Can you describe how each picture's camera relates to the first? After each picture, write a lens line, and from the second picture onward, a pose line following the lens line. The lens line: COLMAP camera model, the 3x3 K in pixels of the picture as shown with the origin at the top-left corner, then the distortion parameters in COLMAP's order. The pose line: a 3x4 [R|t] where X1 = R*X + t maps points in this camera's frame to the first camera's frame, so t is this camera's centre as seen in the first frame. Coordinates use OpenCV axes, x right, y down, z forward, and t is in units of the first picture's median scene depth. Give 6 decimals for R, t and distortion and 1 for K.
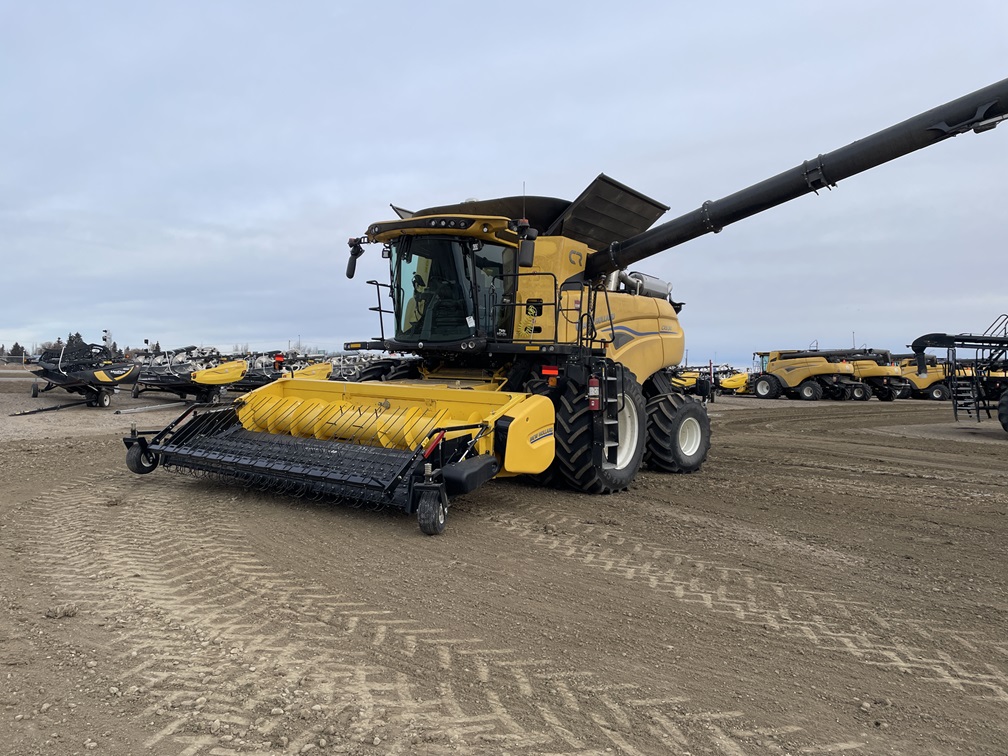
lens RADIAL K [[748.3, 0, 499.8], [0, 748.3, 372.1], [0, 0, 1]] dist [0.112743, -0.139292]
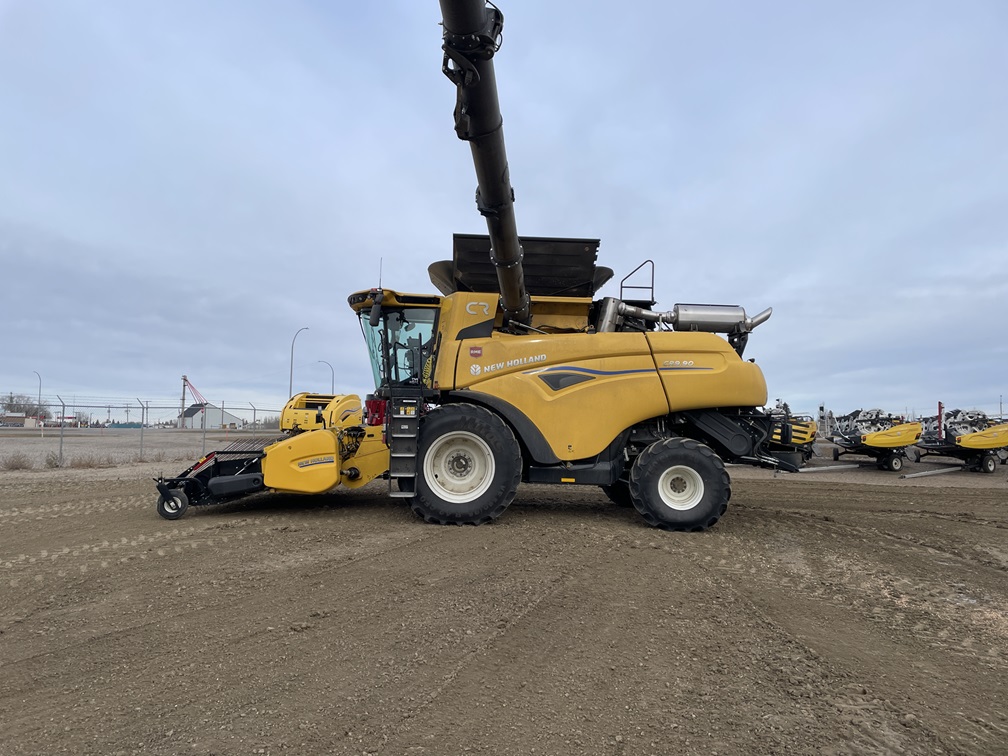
lens RADIAL K [[750.3, 0, 485.7], [0, 750.3, 378.7], [0, 0, 1]] dist [0.108455, -0.000367]
pose [[0.618662, -0.063501, -0.783087, 0.922655], [0.000125, 0.996736, -0.080727, 0.035982], [0.785657, 0.049845, 0.616651, 0.330799]]
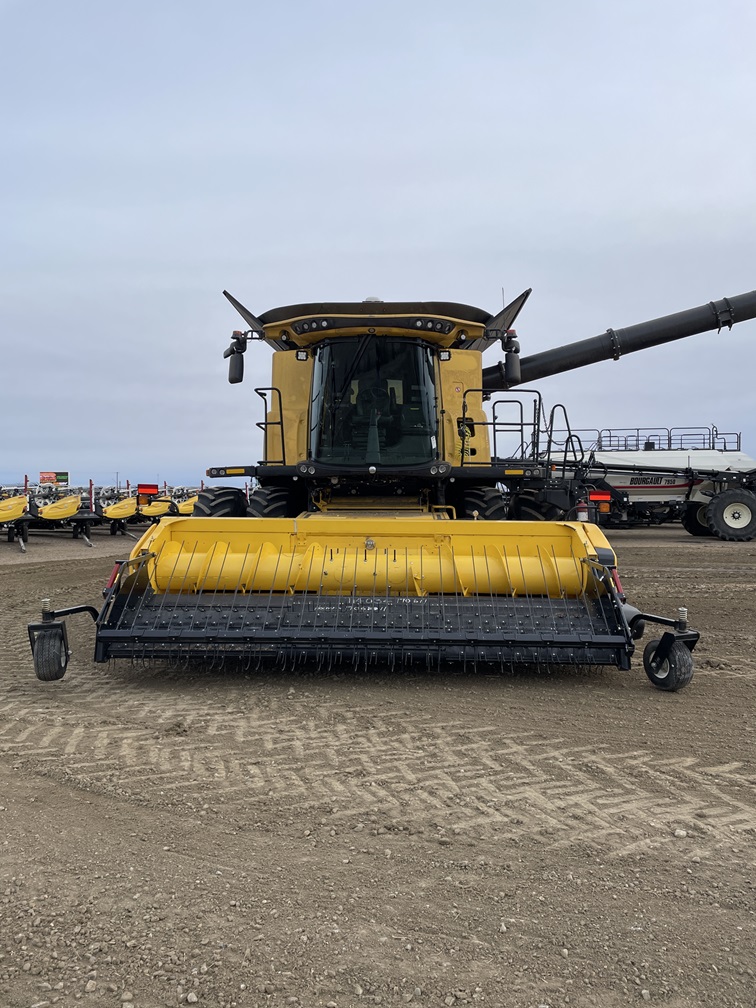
lens RADIAL K [[748.3, 0, 378.0], [0, 748.3, 504.0], [0, 0, 1]] dist [0.112743, -0.139292]
pose [[0.825937, -0.033571, 0.562762, -0.519941], [0.027103, 0.999436, 0.019842, -0.013321], [-0.563111, -0.001136, 0.826381, 0.286293]]
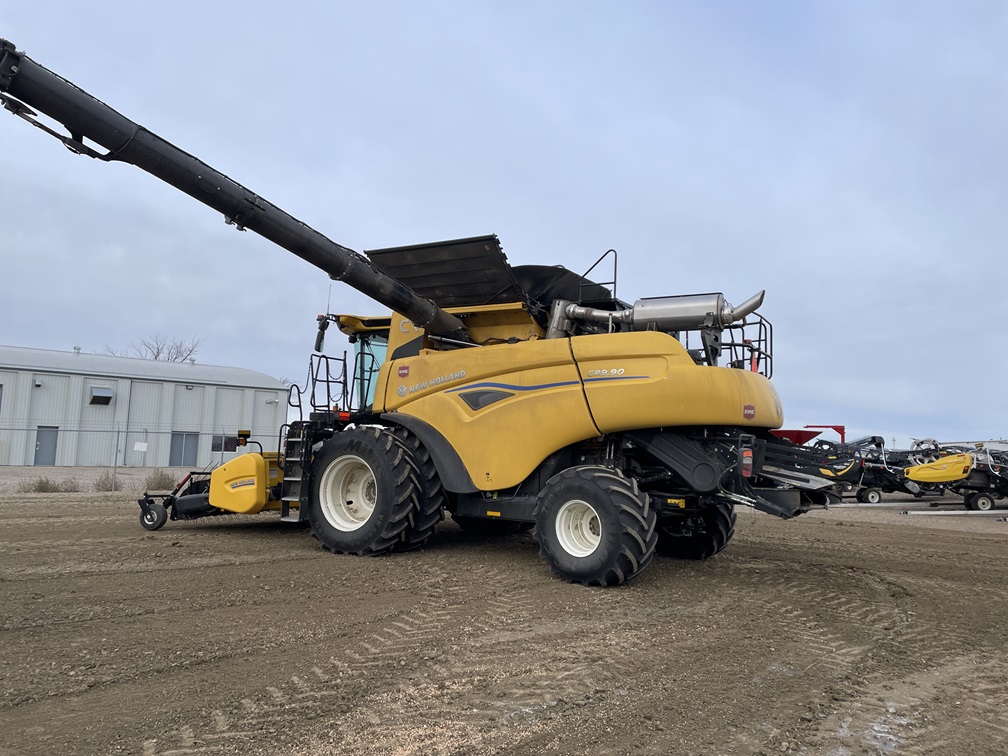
lens RADIAL K [[748.3, 0, 499.8], [0, 748.3, 372.1], [0, 0, 1]] dist [0.112743, -0.139292]
pose [[0.096539, -0.130339, -0.986758, 1.081549], [-0.021441, 0.990887, -0.132982, 0.043410], [0.995098, 0.033995, 0.092864, 0.994695]]
